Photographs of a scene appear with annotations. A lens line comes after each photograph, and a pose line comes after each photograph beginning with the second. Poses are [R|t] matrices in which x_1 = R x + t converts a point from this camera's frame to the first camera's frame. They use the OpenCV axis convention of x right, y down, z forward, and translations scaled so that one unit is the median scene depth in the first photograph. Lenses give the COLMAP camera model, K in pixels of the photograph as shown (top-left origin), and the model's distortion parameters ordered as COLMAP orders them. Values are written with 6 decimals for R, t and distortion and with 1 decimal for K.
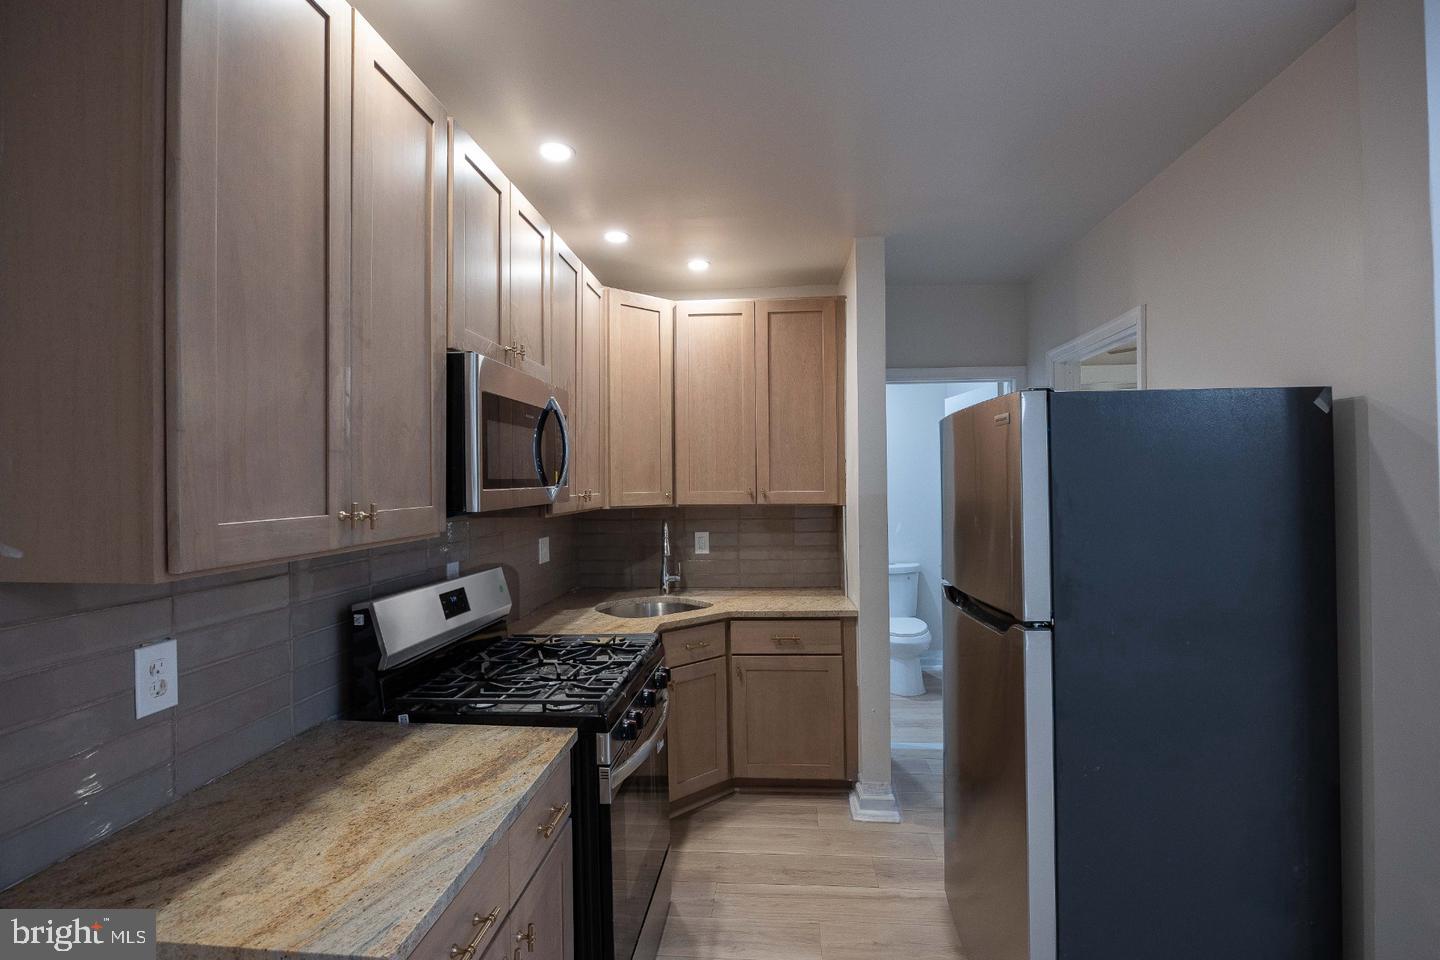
lens RADIAL K [[681.5, 0, 726.0], [0, 681.5, 477.8], [0, 0, 1]] dist [0.003194, 0.000175]
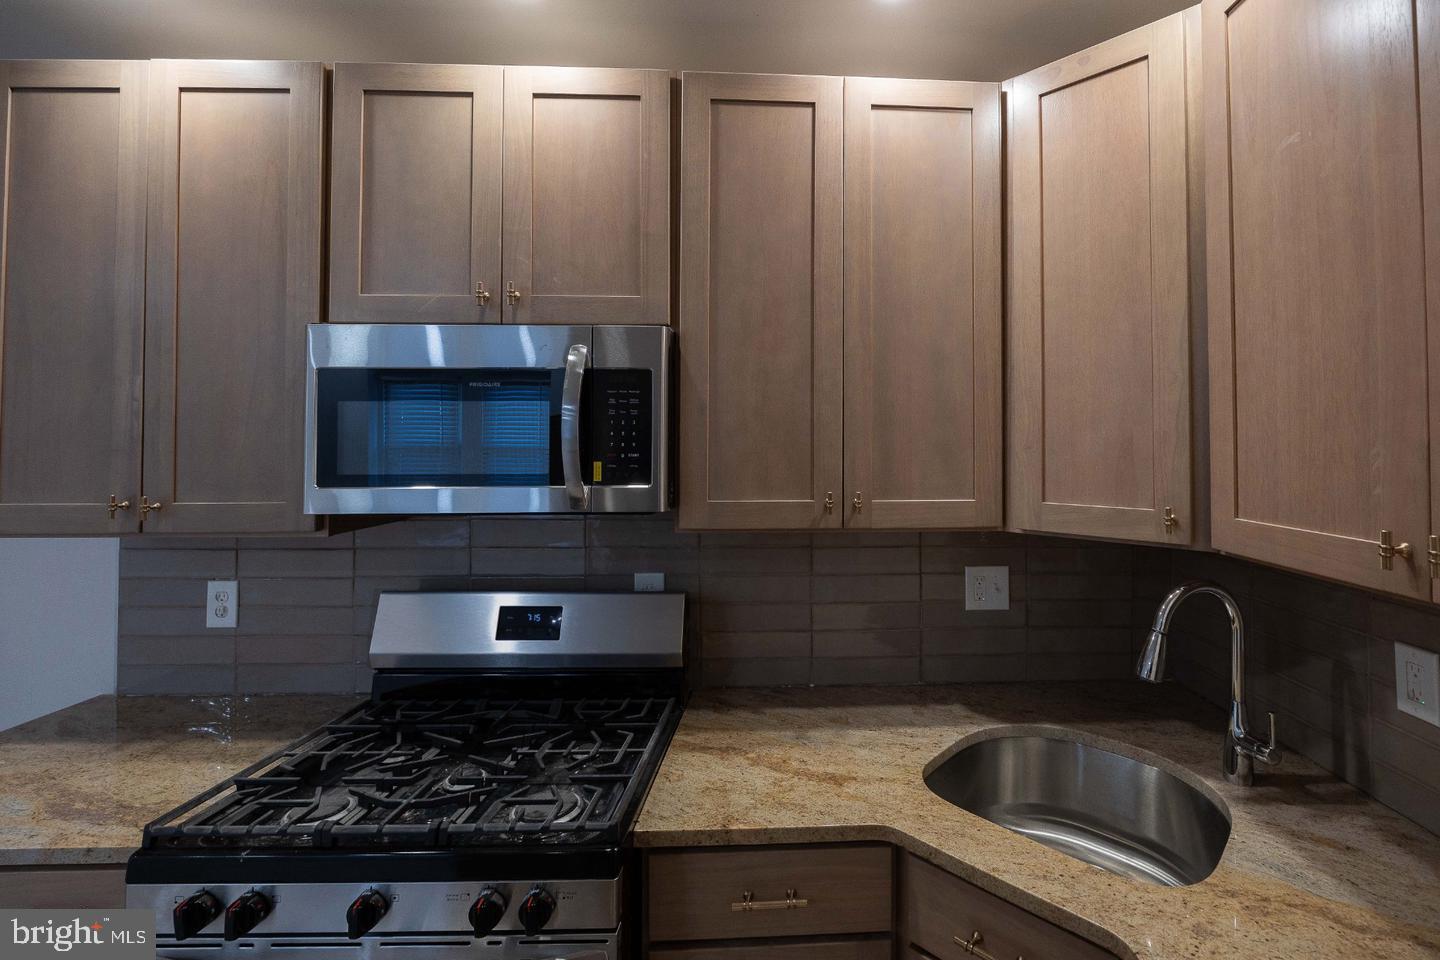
lens RADIAL K [[646.5, 0, 755.0], [0, 646.5, 432.4], [0, 0, 1]] dist [-0.001330, -0.000710]
pose [[0.108613, -0.004211, -0.994075, 0.635120], [0.001510, 0.999991, -0.004071, -0.061429], [0.994083, -0.001059, 0.108619, 1.936910]]
